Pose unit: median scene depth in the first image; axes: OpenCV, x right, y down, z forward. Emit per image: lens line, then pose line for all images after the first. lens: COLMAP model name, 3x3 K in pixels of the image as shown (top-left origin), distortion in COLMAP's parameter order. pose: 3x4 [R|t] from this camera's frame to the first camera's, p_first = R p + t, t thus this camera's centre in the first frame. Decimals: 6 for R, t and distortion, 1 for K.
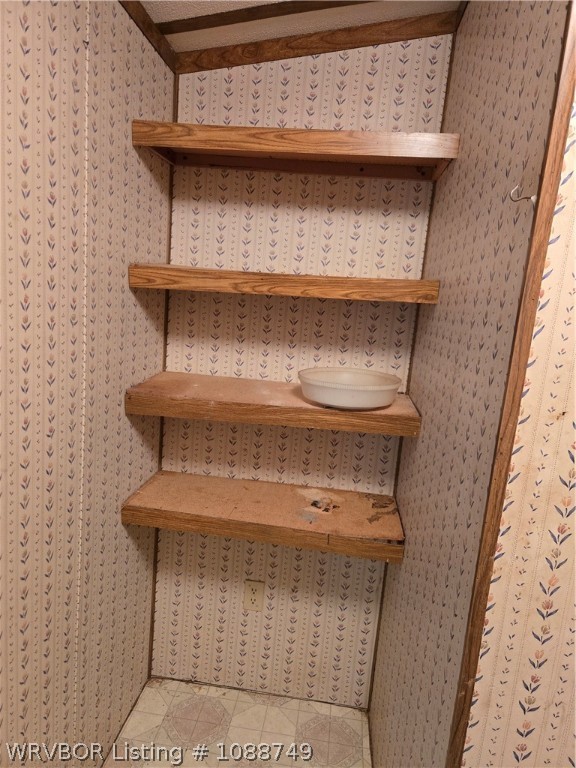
lens RADIAL K [[518.2, 0, 286.5], [0, 518.2, 388.6], [0, 0, 1]] dist [0.060647, -0.043239]
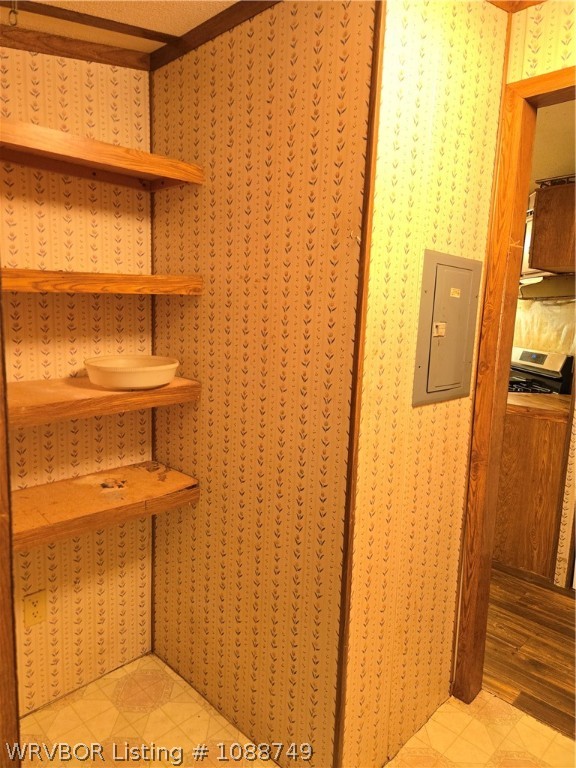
lens RADIAL K [[518.2, 0, 286.2], [0, 518.2, 382.6], [0, 0, 1]] dist [0.060647, -0.043239]
pose [[0.621375, -0.176765, 0.763314, -0.503294], [0.155806, 0.982639, 0.100721, -0.037439], [-0.767866, 0.056343, 0.638128, 0.018119]]
